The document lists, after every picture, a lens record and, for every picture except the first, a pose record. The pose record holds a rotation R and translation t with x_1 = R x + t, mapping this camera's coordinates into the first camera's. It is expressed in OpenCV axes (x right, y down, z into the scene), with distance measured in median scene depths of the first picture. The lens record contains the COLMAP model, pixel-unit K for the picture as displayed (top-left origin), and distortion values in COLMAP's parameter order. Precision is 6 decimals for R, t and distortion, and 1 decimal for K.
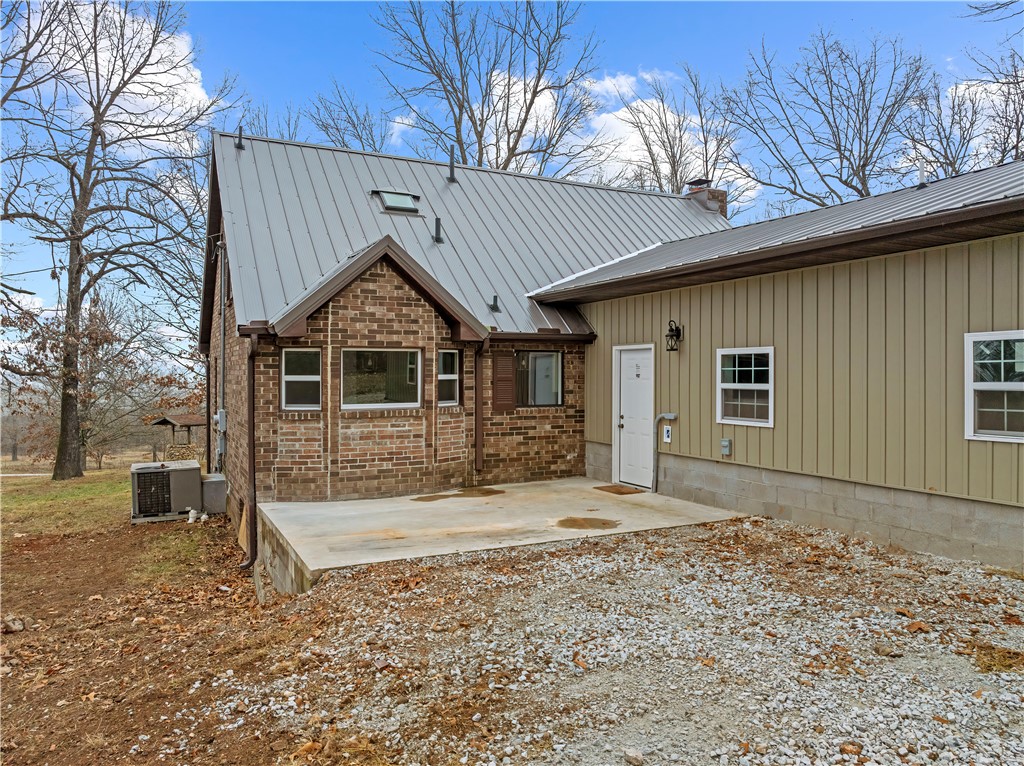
lens RADIAL K [[716.8, 0, 514.2], [0, 716.8, 379.3], [0, 0, 1]] dist [-0.029103, -0.003682]
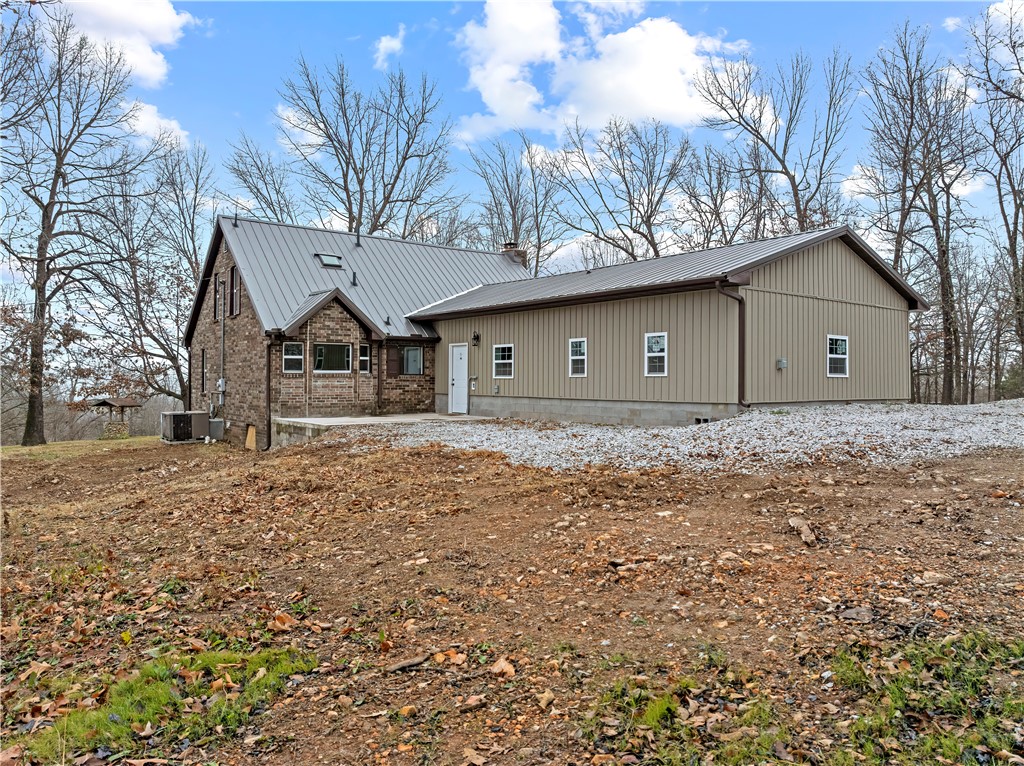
lens RADIAL K [[716.8, 0, 512.5], [0, 716.8, 377.6], [0, 0, 1]] dist [-0.029103, -0.003682]
pose [[0.982255, 0.005426, 0.187471, -0.056658], [-0.003798, 0.999952, -0.009046, 0.061187], [-0.187511, 0.008174, 0.982229, -0.925351]]
